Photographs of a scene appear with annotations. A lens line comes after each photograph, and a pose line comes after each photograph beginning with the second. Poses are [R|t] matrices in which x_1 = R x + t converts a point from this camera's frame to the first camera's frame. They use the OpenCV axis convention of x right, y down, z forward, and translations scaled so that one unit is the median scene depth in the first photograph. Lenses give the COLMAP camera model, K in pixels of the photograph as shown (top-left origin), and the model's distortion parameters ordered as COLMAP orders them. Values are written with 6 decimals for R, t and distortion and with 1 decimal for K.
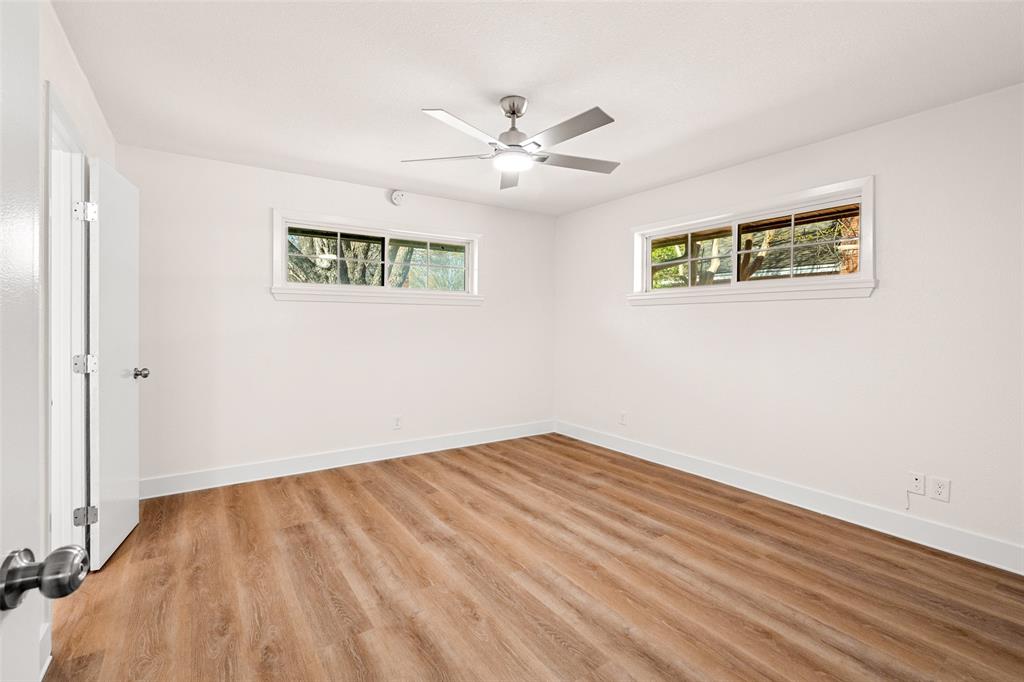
lens RADIAL K [[460.9, 0, 511.7], [0, 460.9, 333.7], [0, 0, 1]] dist [-0.002154, -0.000118]
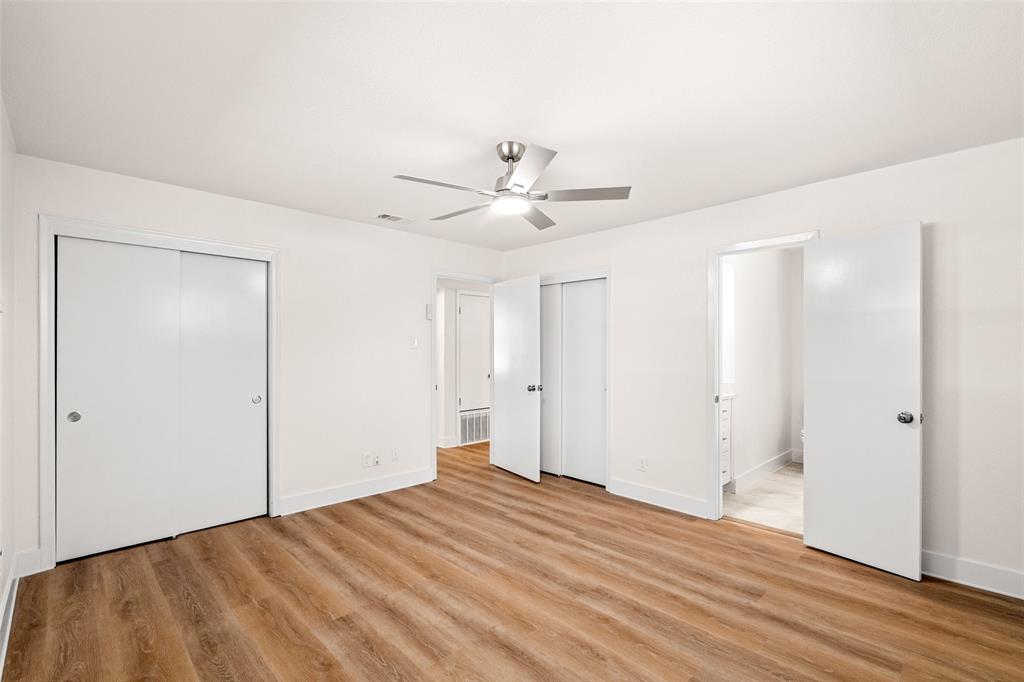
lens RADIAL K [[460.9, 0, 512.5], [0, 460.9, 345.0], [0, 0, 1]] dist [-0.002154, -0.000118]
pose [[-0.984027, -0.006094, -0.177913, 0.175378], [-0.007961, 0.999920, 0.009779, -0.073589], [0.177840, 0.011040, -0.983998, 1.969690]]
